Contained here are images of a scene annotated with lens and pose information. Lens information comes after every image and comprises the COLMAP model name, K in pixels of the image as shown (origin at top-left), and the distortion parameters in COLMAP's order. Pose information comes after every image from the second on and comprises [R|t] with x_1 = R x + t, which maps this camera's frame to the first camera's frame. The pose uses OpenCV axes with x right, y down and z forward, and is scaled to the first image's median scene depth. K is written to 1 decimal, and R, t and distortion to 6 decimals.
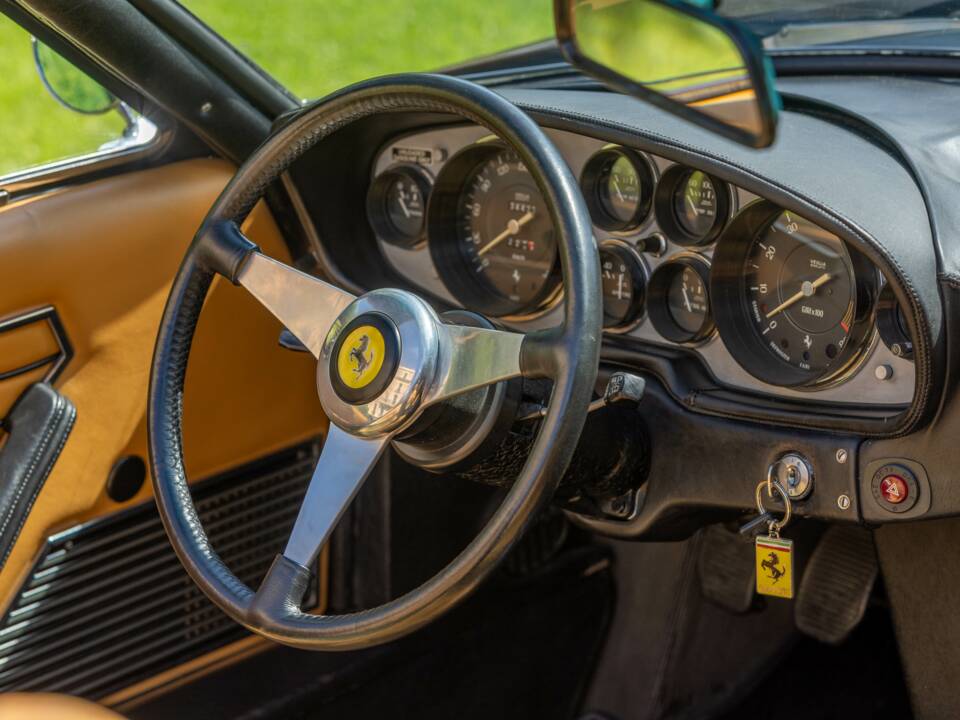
lens RADIAL K [[2540.7, 0, 480.0], [0, 2540.7, 360.0], [0, 0, 1]] dist [0.024129, -1.483076]
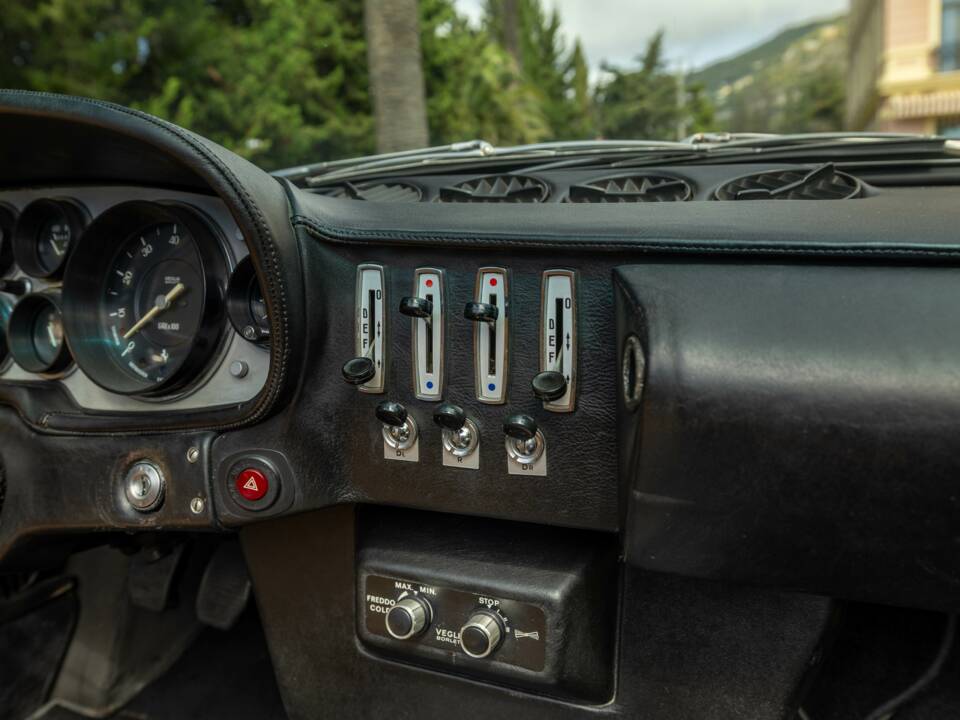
lens RADIAL K [[769.1, 0, 480.0], [0, 769.1, 360.0], [0, 0, 1]] dist [0.004587, -0.001841]
pose [[0.909261, -0.010147, 0.416103, 0.114113], [0.080246, 0.985221, -0.151328, 0.051290], [-0.408418, 0.170987, 0.896637, 0.660405]]
